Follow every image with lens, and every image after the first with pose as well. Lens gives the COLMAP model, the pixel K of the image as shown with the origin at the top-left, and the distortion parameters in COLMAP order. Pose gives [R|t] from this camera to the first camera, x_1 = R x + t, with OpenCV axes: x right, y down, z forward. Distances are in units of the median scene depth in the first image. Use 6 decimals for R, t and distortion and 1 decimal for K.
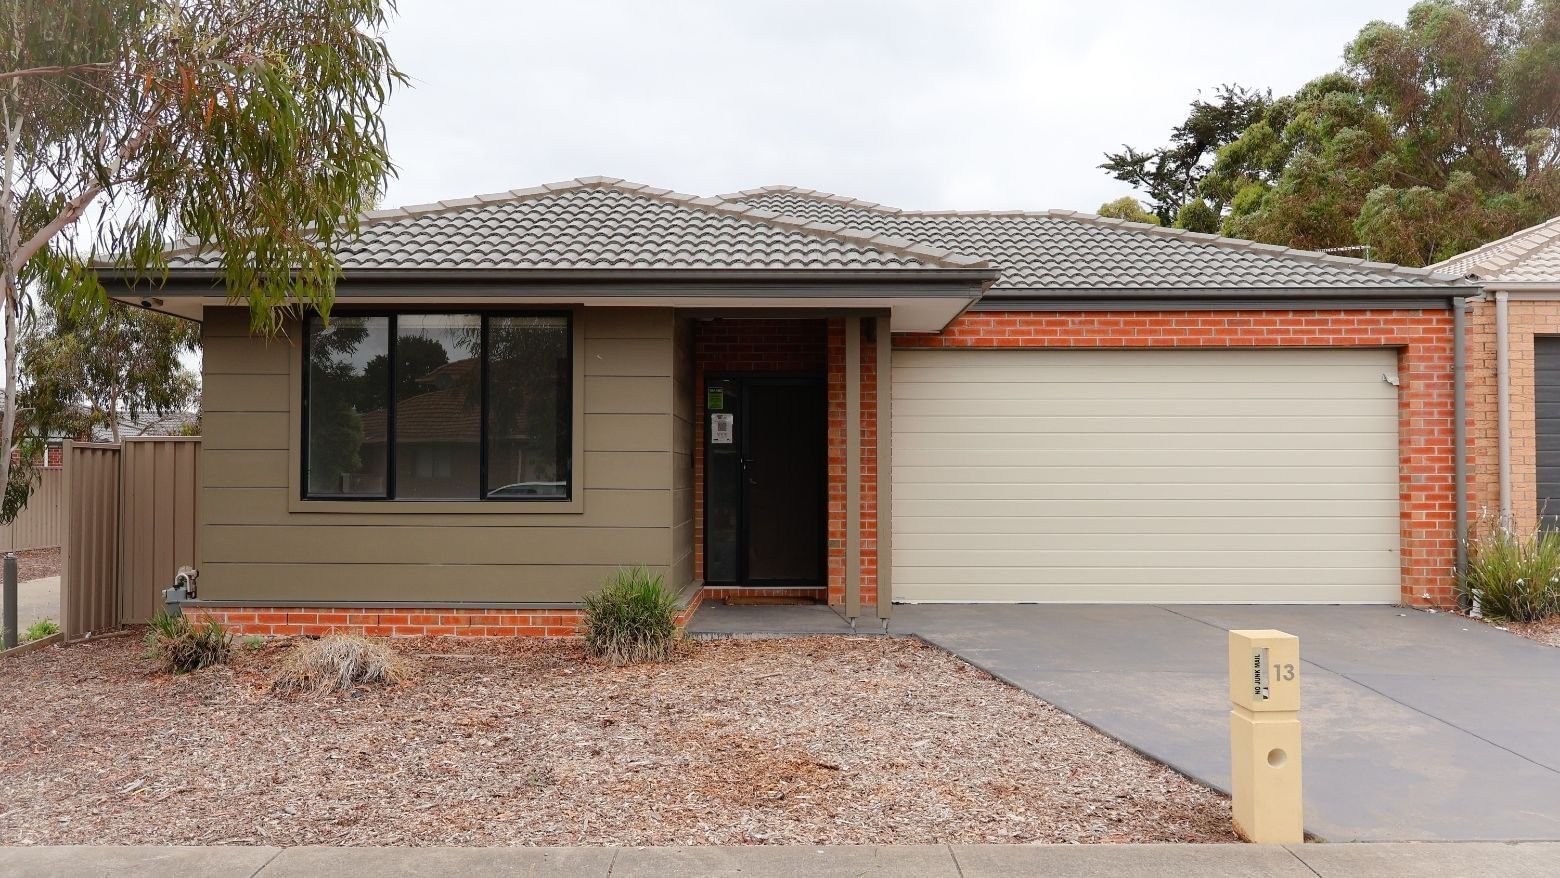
lens RADIAL K [[1321.6, 0, 782.0], [0, 1321.6, 442.7], [0, 0, 1]] dist [0.025055, -0.009126]
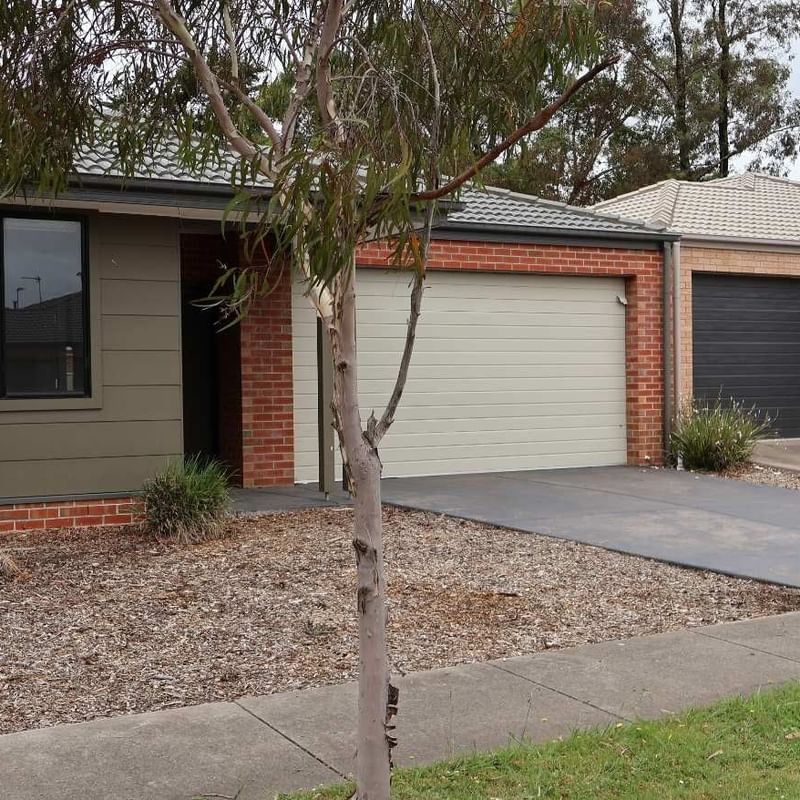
lens RADIAL K [[1204.7, 0, 402.1], [0, 1204.7, 398.7], [0, 0, 1]] dist [0.022327, 0.000000]
pose [[0.870516, -0.017536, 0.491827, -0.353227], [-0.001182, 0.999288, 0.037722, 0.006828], [-0.492138, -0.033419, 0.869876, 0.033010]]
